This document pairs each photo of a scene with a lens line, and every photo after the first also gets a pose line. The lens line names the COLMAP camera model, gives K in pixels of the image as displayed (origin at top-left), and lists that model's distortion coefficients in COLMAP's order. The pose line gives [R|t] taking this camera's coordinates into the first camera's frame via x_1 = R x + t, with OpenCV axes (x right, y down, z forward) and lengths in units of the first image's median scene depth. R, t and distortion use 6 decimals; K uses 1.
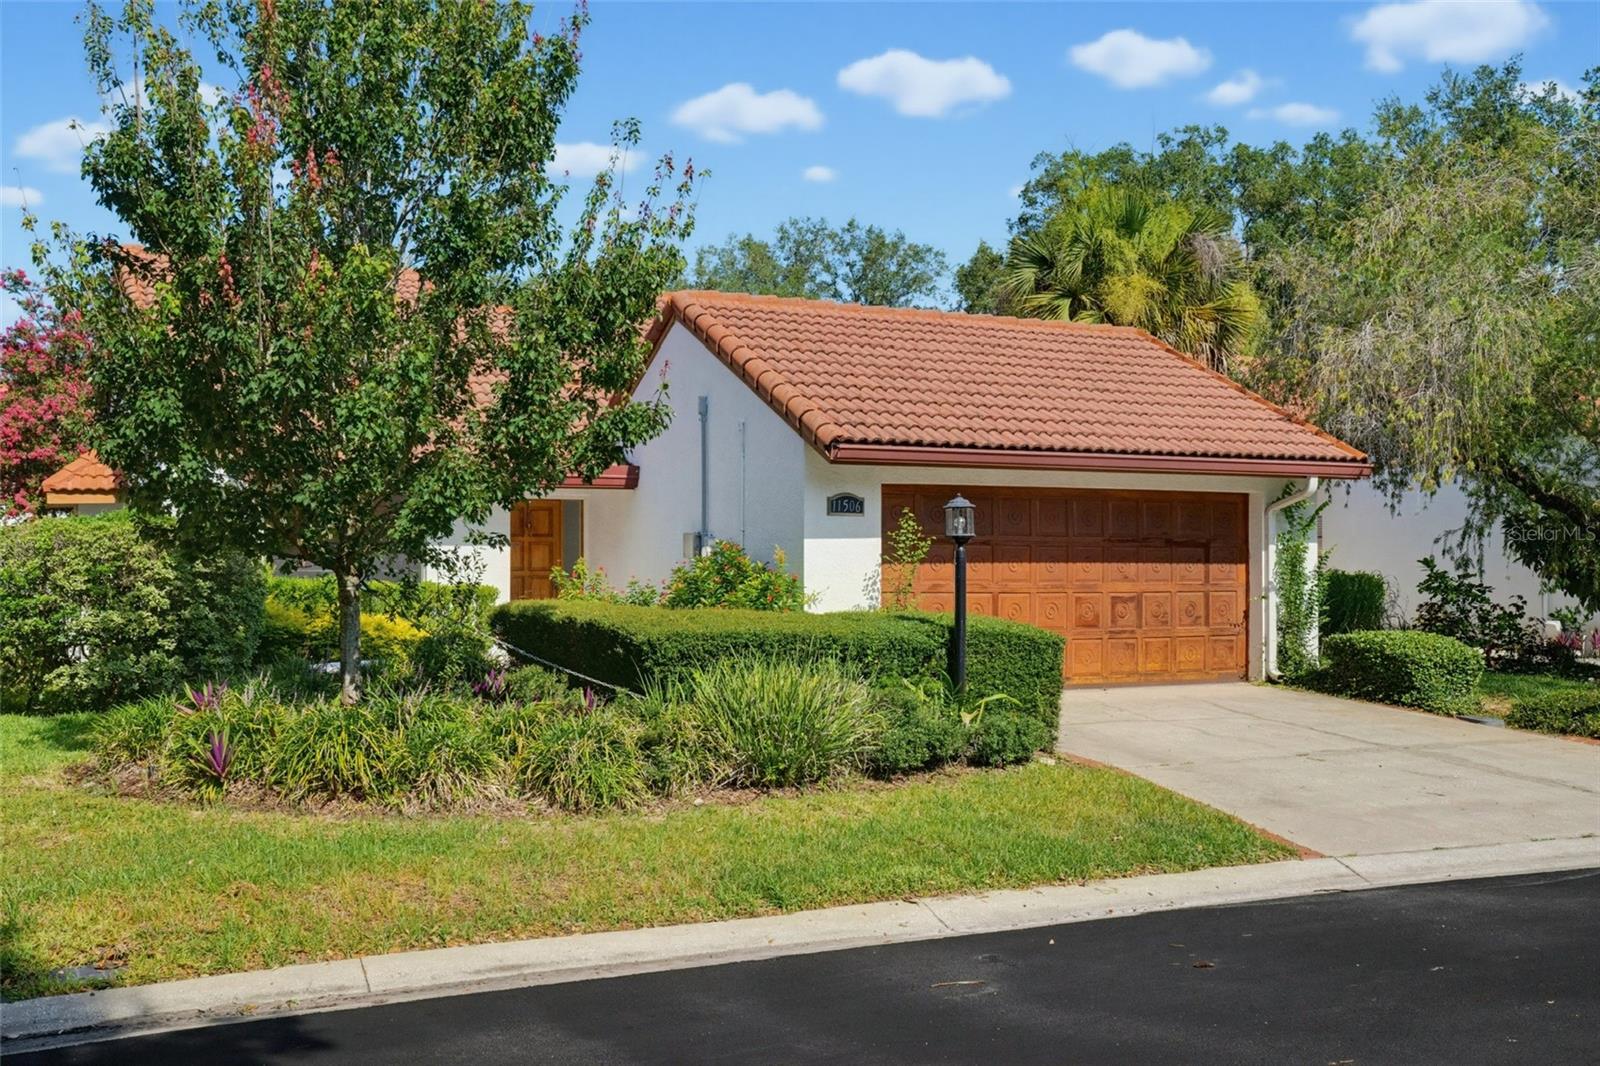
lens RADIAL K [[1593.6, 0, 800.0], [0, 1593.6, 533.0], [0, 0, 1]] dist [0.010487, 0.003498]
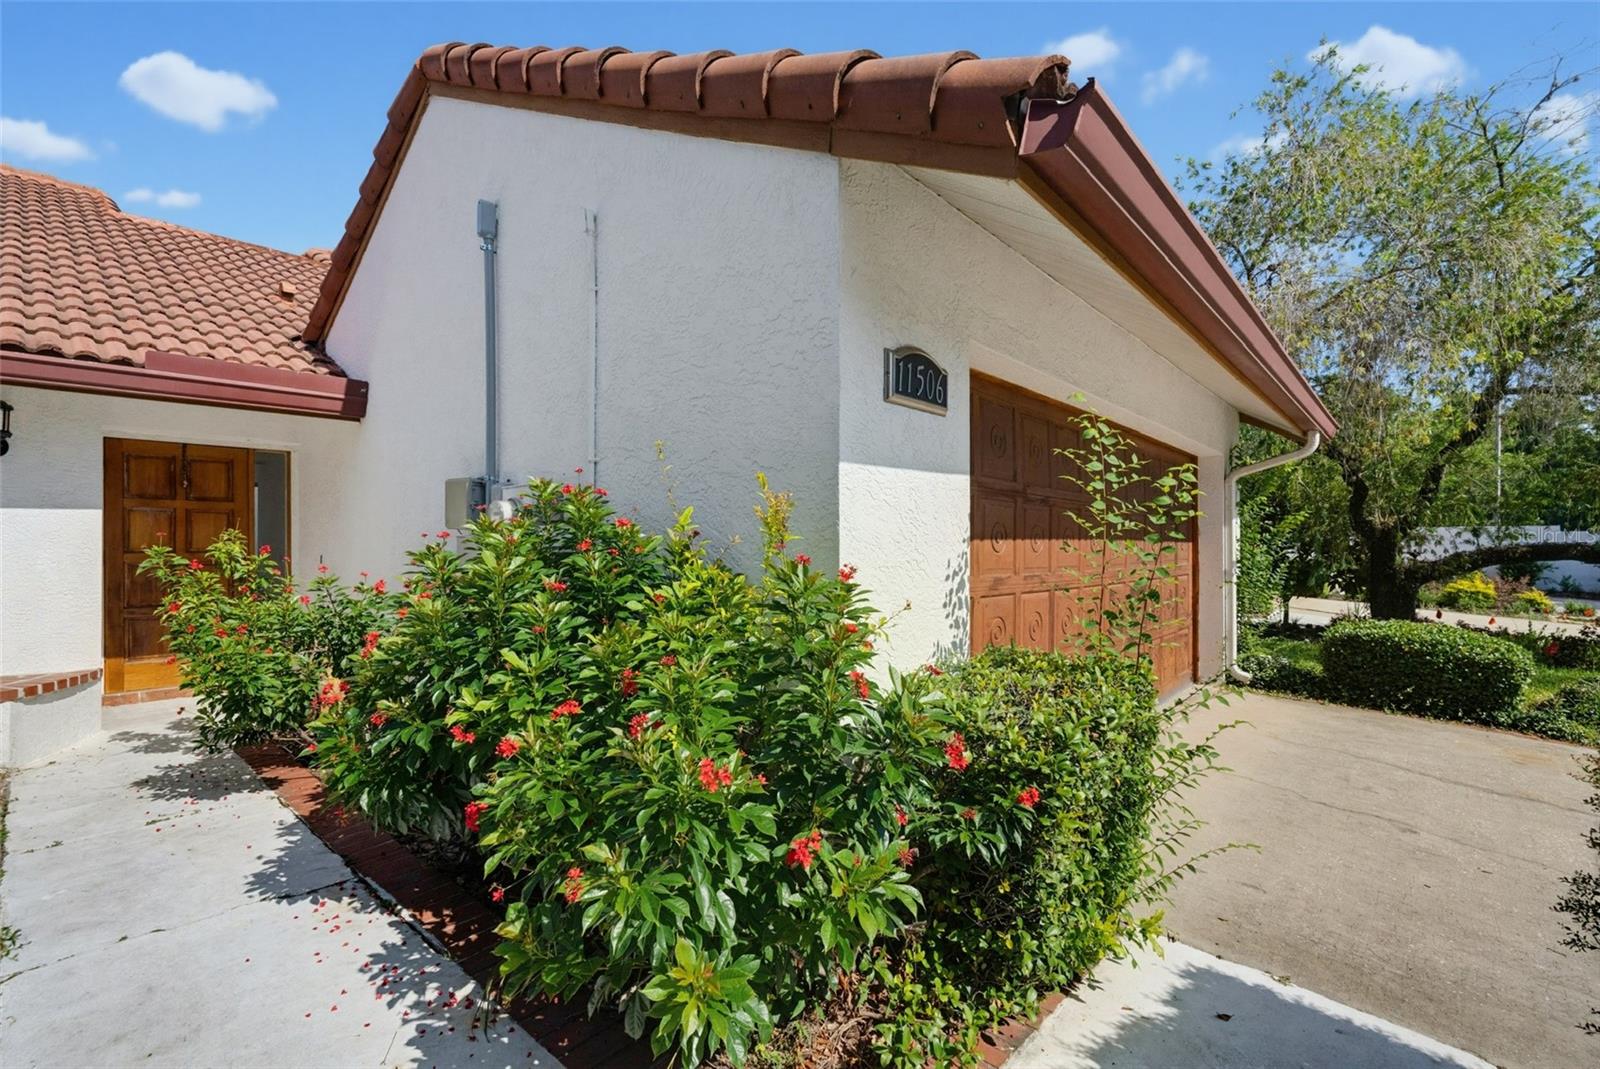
lens RADIAL K [[716.0, 0, 800.0], [0, 716.0, 534.5], [0, 0, 1]] dist [-0.004152, -0.000642]
pose [[0.928996, 0.004340, 0.370065, -0.053616], [-0.005373, 0.999984, 0.001762, 0.016833], [-0.370052, -0.003626, 0.929004, 0.763865]]
